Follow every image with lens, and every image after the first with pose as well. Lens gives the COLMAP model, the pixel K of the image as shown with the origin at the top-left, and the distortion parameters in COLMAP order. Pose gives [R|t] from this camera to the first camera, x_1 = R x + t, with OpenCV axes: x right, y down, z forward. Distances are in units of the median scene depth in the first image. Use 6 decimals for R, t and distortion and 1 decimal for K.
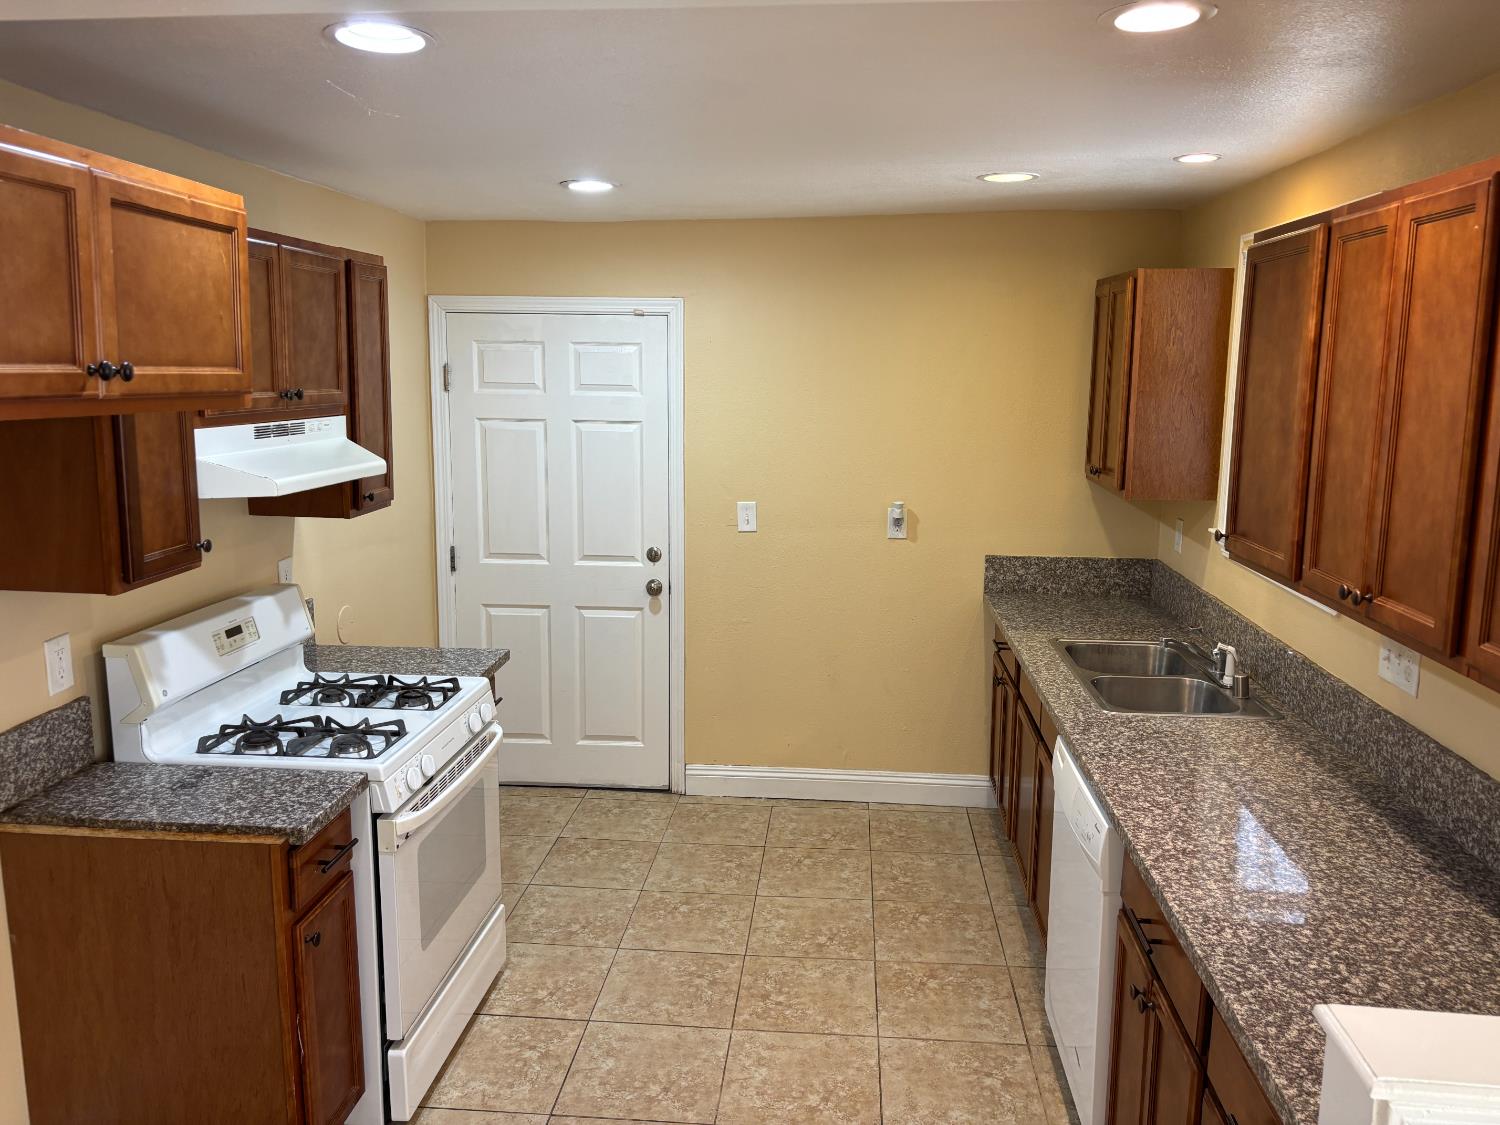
lens RADIAL K [[1132.2, 0, 757.5], [0, 1132.2, 549.8], [0, 0, 1]] dist [0.056399, -0.063272]
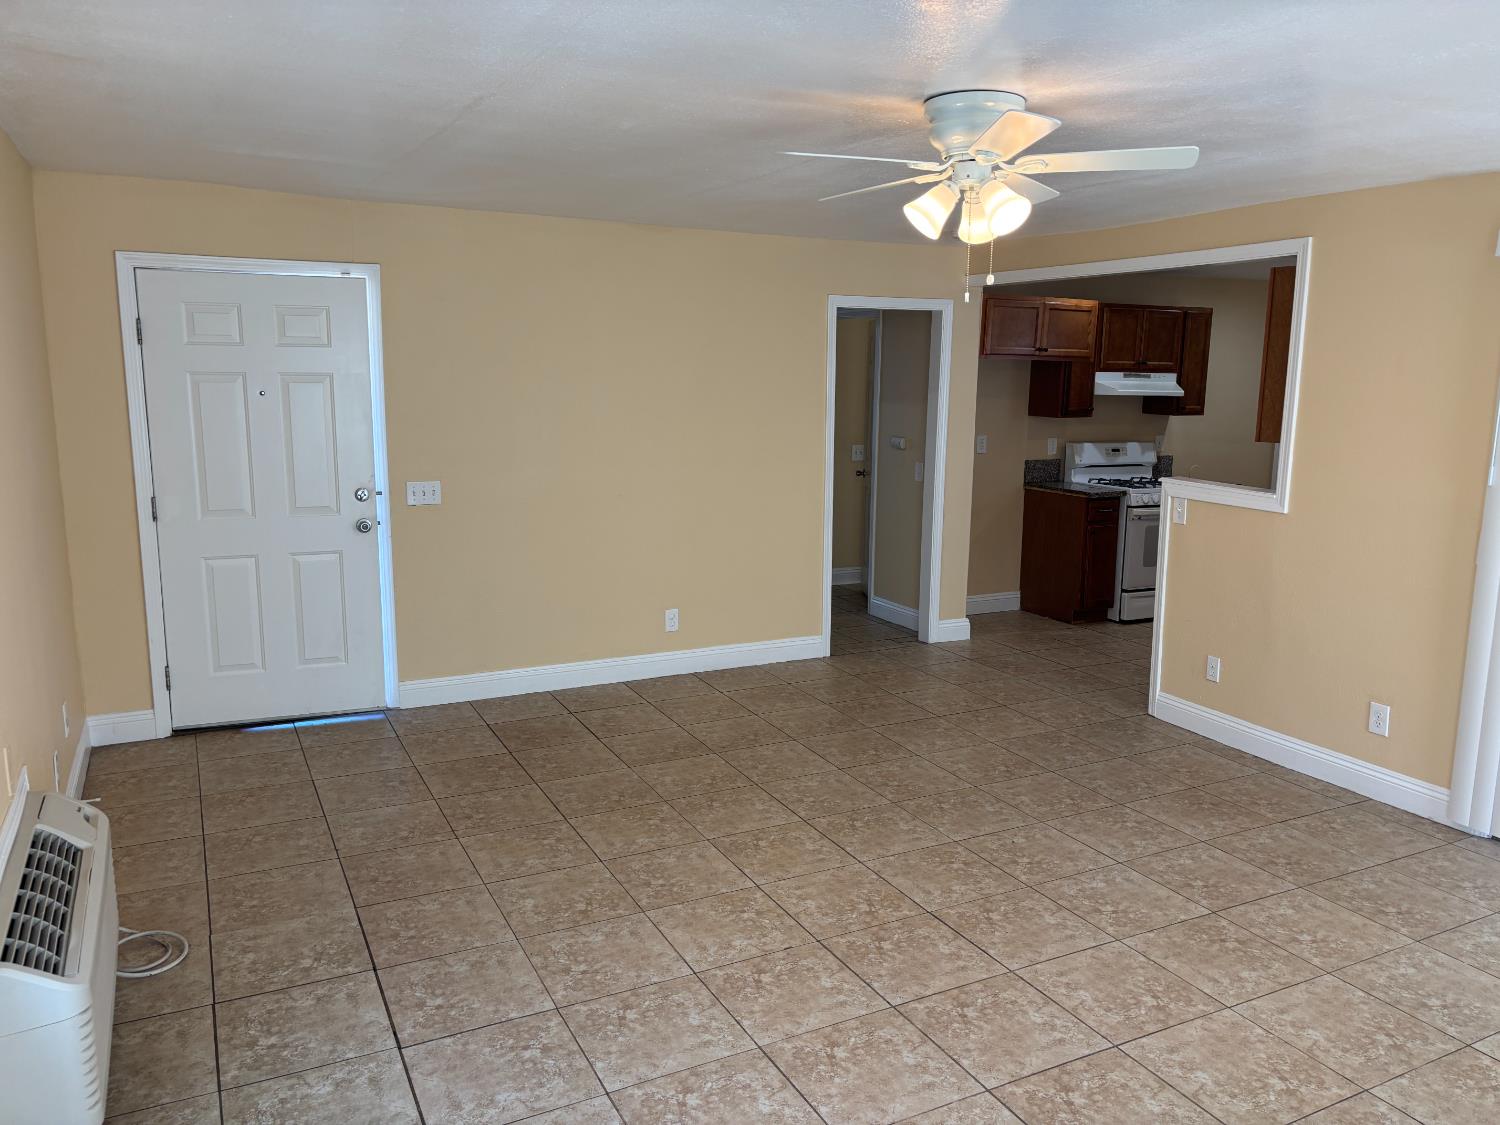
lens RADIAL K [[1132.2, 0, 756.4], [0, 1132.2, 554.8], [0, 0, 1]] dist [0.056399, -0.063272]
pose [[0.527997, 0.136424, -0.838217, 1.374353], [-0.146217, 0.986877, 0.068517, 0.251800], [0.836564, 0.086385, 0.541015, -1.146966]]
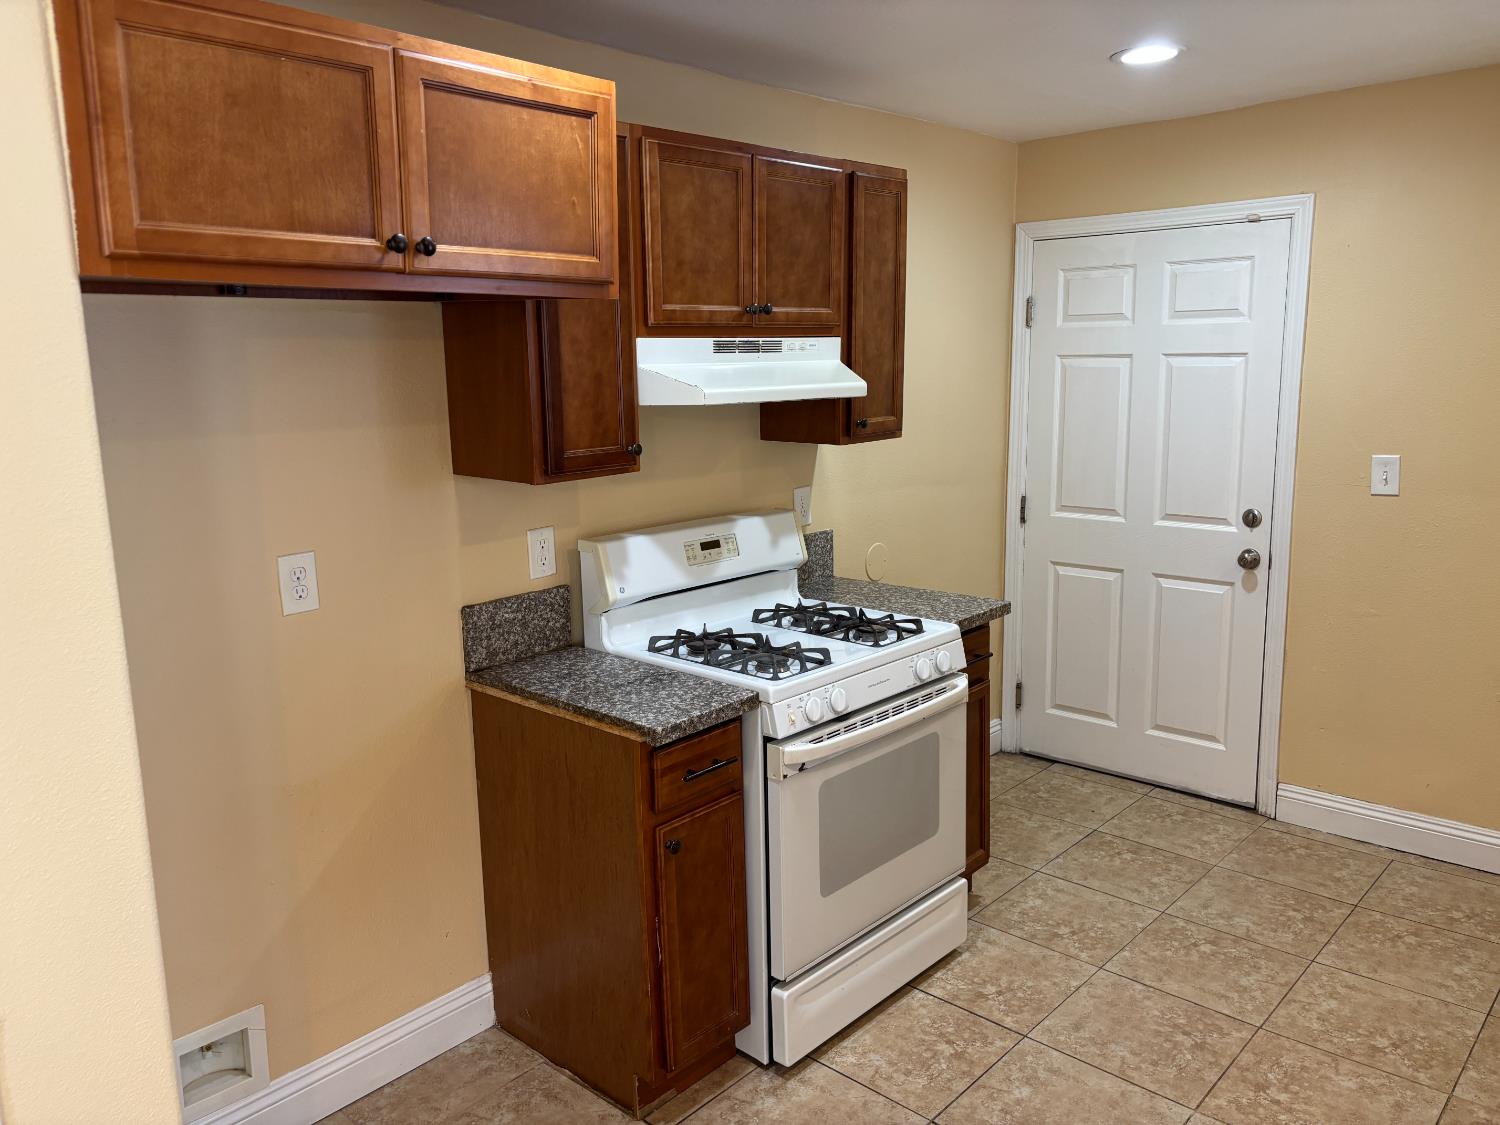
lens RADIAL K [[1132.2, 0, 742.0], [0, 1132.2, 549.2], [0, 0, 1]] dist [0.056399, -0.063272]
pose [[0.790621, 0.079708, -0.607096, 0.184075], [-0.071269, 0.996731, 0.038052, 0.033379], [0.608144, 0.013183, 0.793717, 0.196550]]
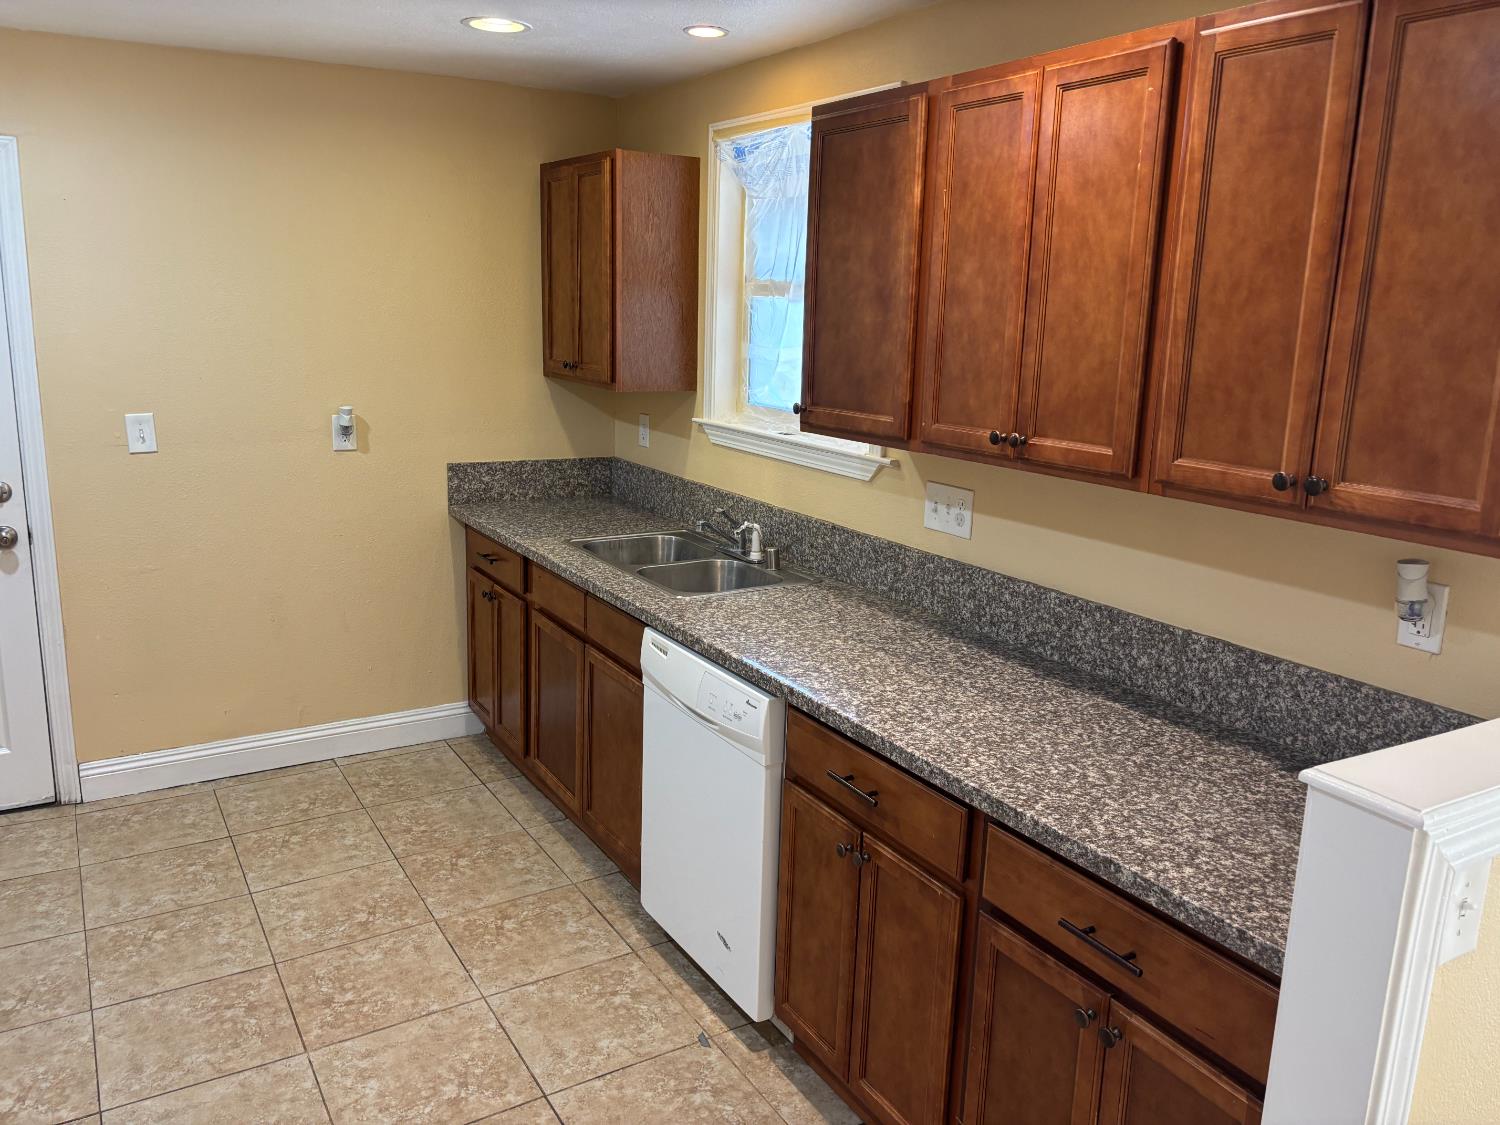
lens RADIAL K [[1132.2, 0, 761.0], [0, 1132.2, 547.4], [0, 0, 1]] dist [0.056399, -0.063272]
pose [[0.802842, -0.106878, 0.586534, -0.209841], [0.073253, 0.994030, 0.080863, 0.024848], [-0.591674, -0.021955, 0.805878, 0.172782]]
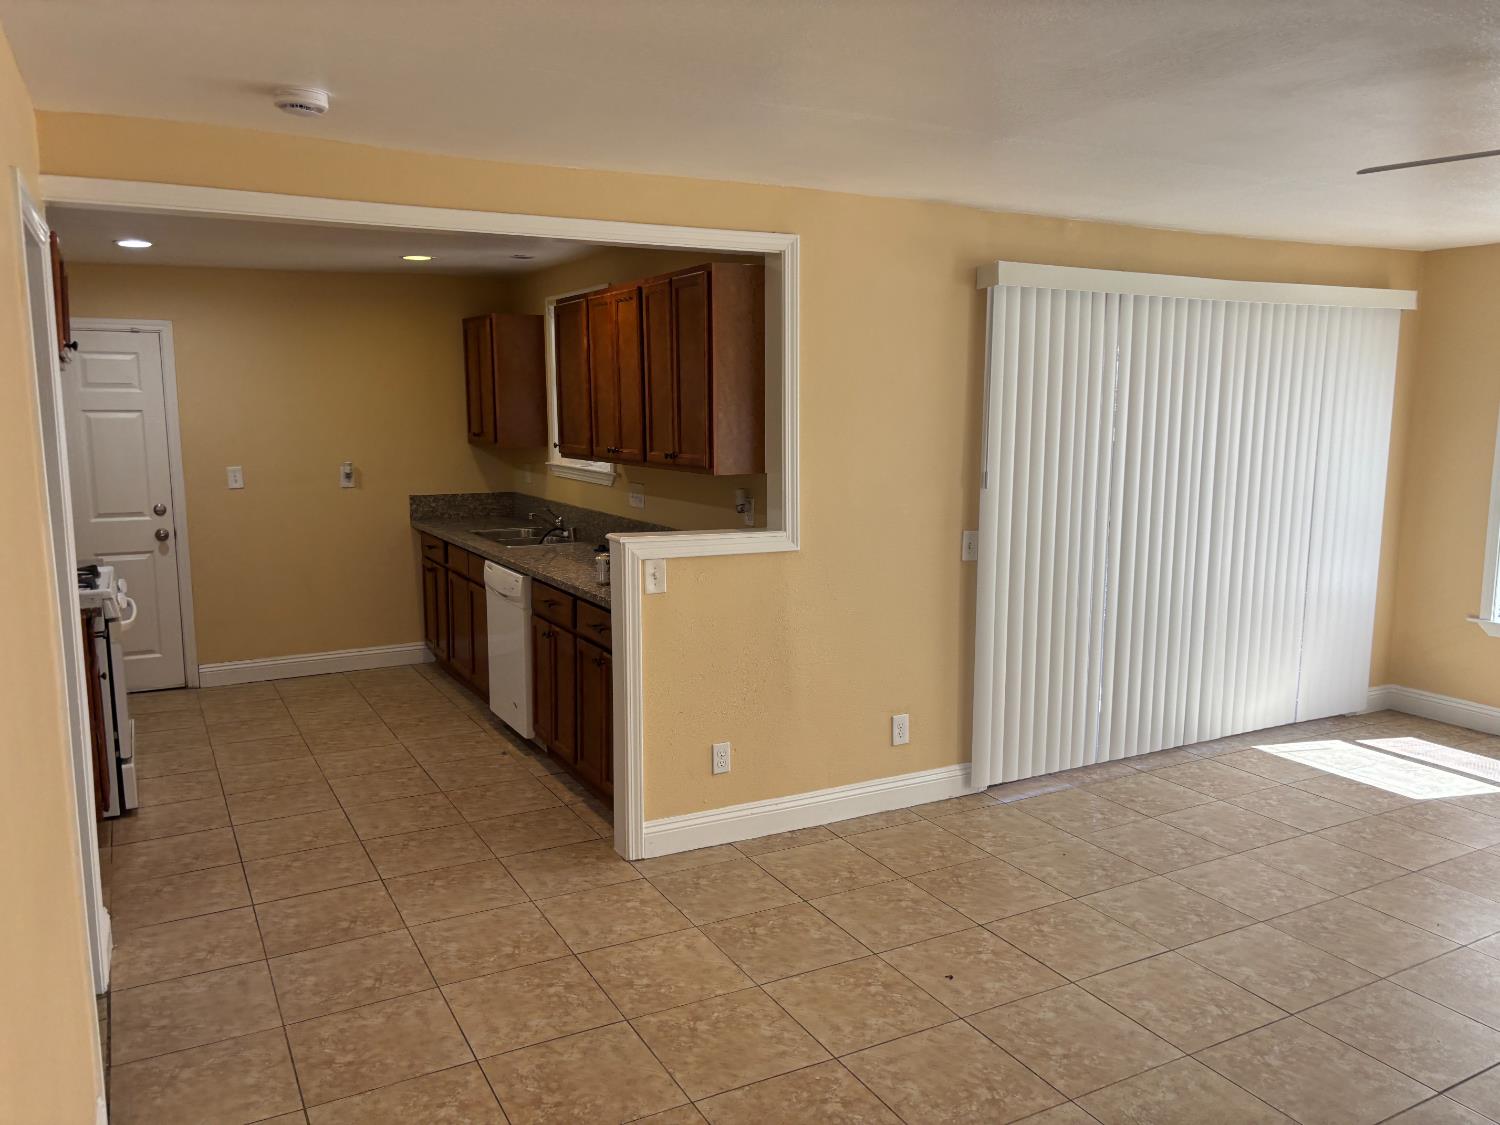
lens RADIAL K [[1132.2, 0, 747.4], [0, 1132.2, 568.3], [0, 0, 1]] dist [0.056399, -0.063272]
pose [[0.836259, -0.087667, 0.541281, -0.388494], [0.097227, 0.995202, 0.010973, 0.196851], [-0.539645, 0.043451, 0.840770, -0.806083]]
